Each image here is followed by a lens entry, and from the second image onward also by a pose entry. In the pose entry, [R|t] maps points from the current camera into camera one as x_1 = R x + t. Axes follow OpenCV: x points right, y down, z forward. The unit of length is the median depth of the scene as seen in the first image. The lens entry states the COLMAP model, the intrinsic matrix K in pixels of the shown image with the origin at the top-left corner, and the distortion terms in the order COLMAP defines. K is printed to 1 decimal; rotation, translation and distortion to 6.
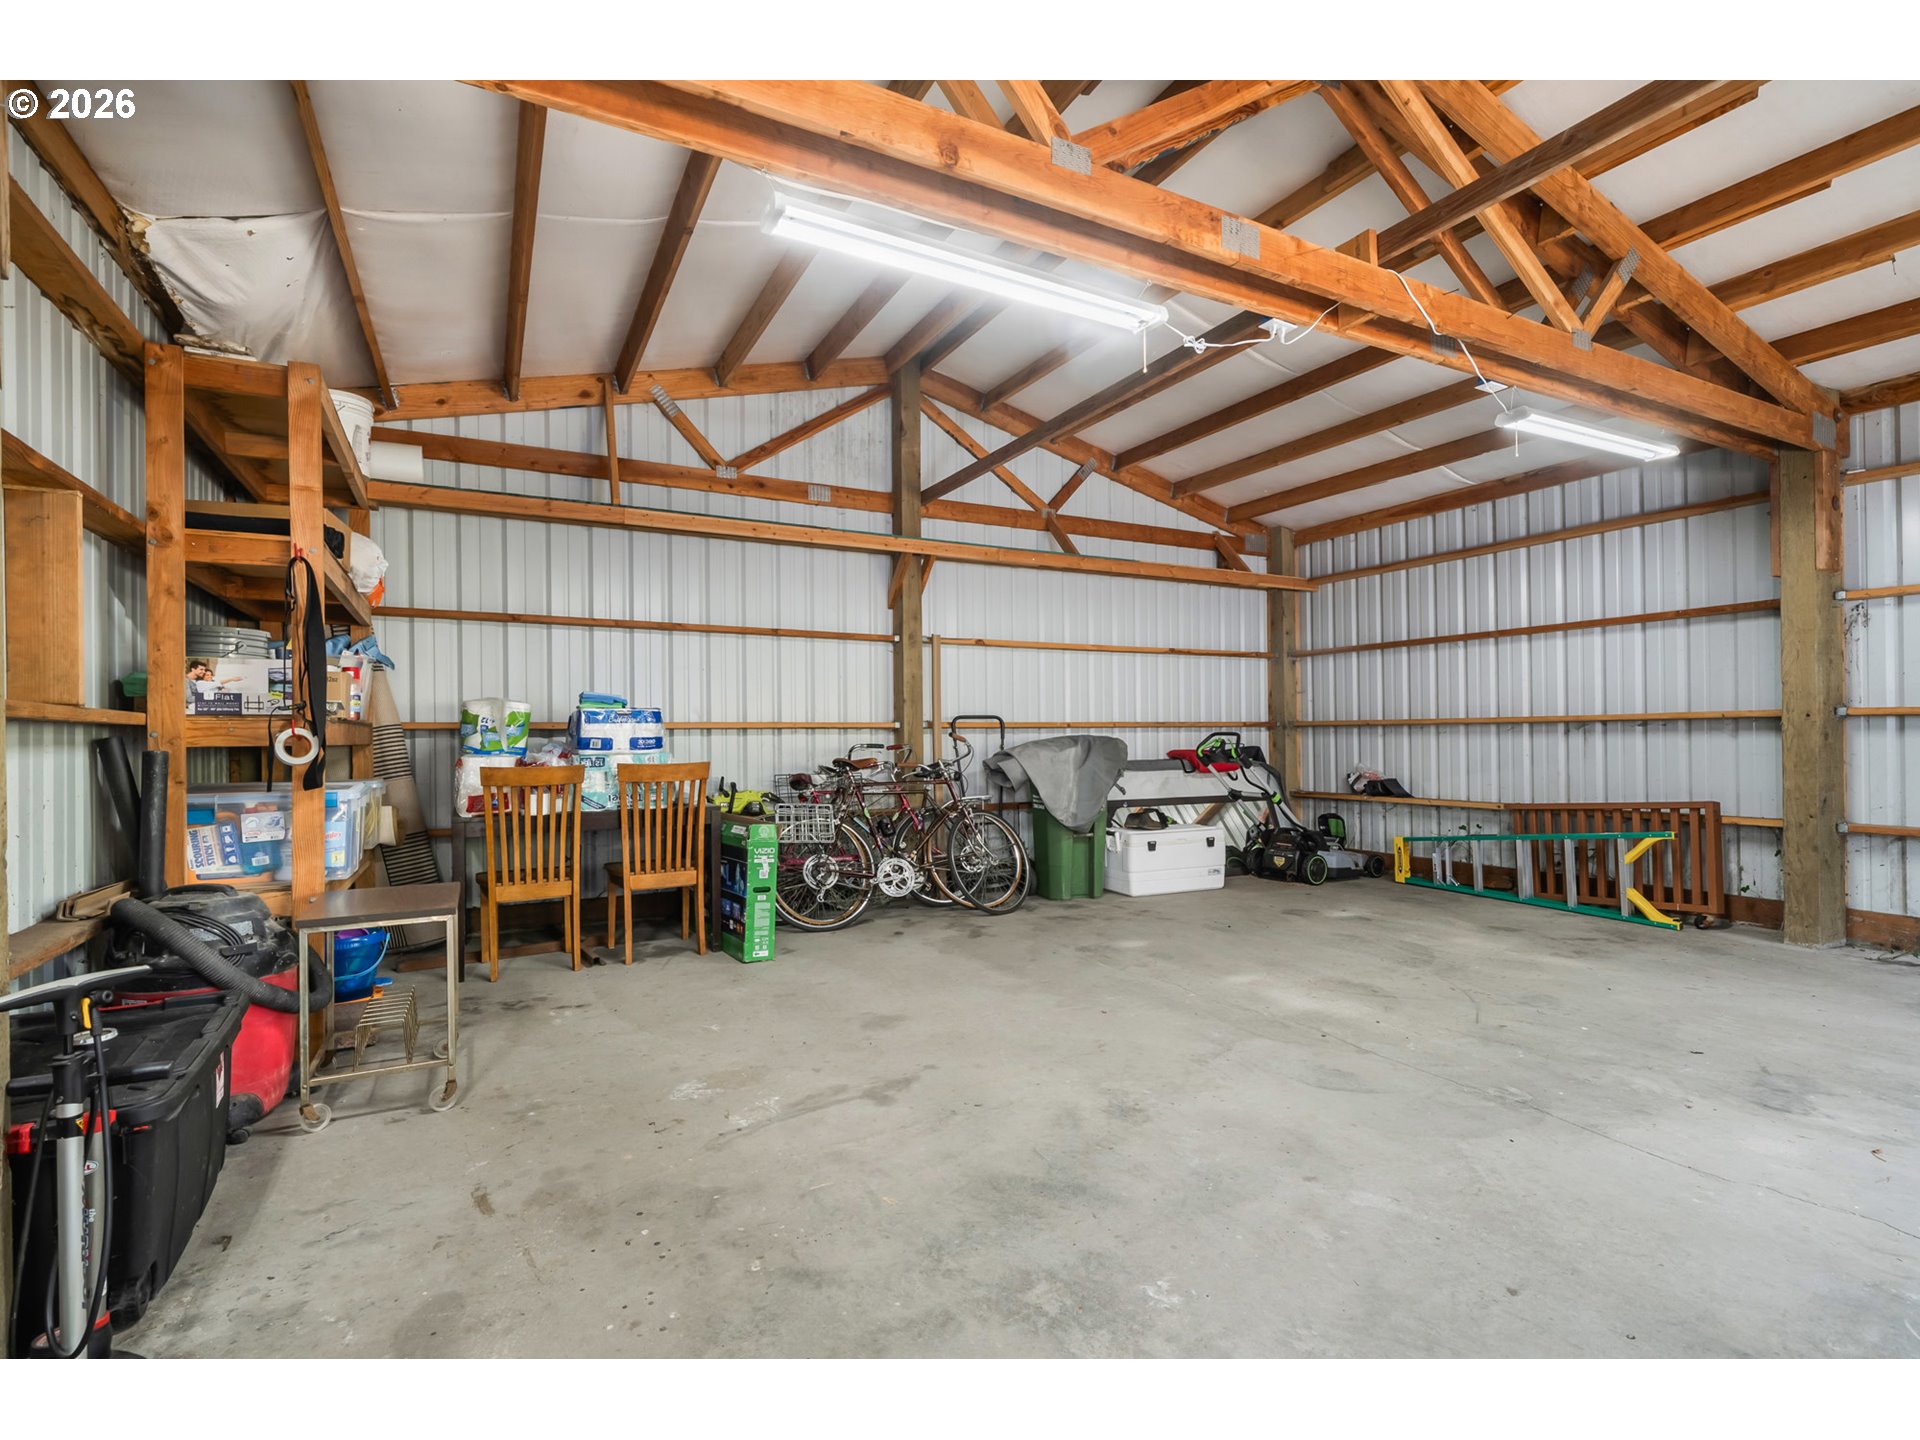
lens RADIAL K [[842.7, 0, 960.0], [0, 842.7, 720.0], [0, 0, 1]] dist [0.001173, 0.000305]
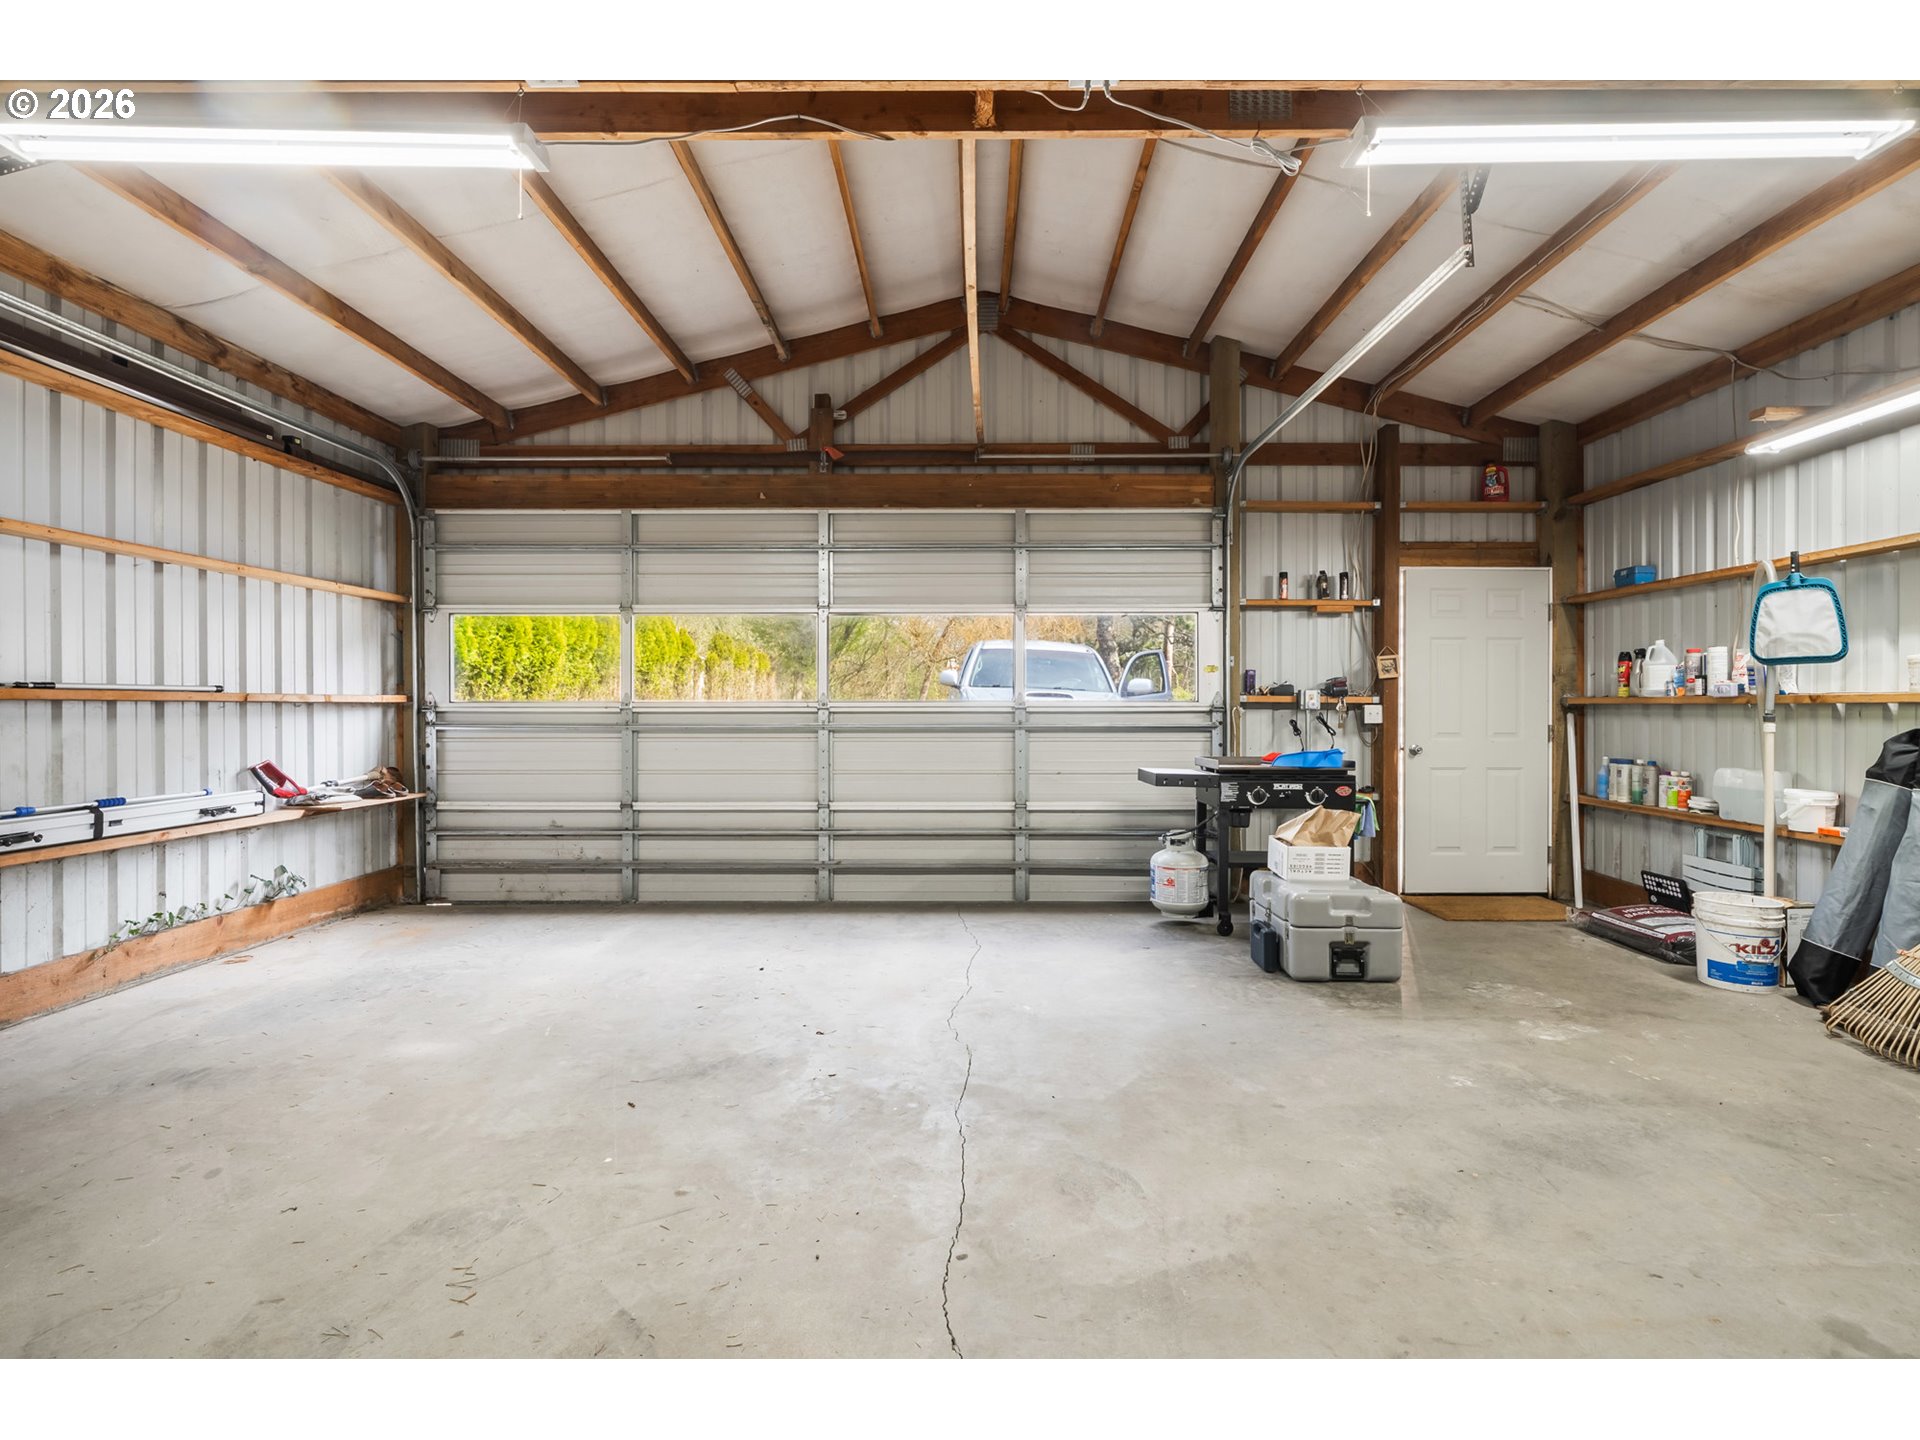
lens RADIAL K [[842.7, 0, 960.0], [0, 842.7, 720.0], [0, 0, 1]] dist [0.001173, 0.000305]
pose [[-0.863818, 0.000412, 0.503804, 0.193424], [-0.001975, 0.999989, -0.004205, -0.001578], [-0.503801, -0.004627, -0.863808, 2.186696]]
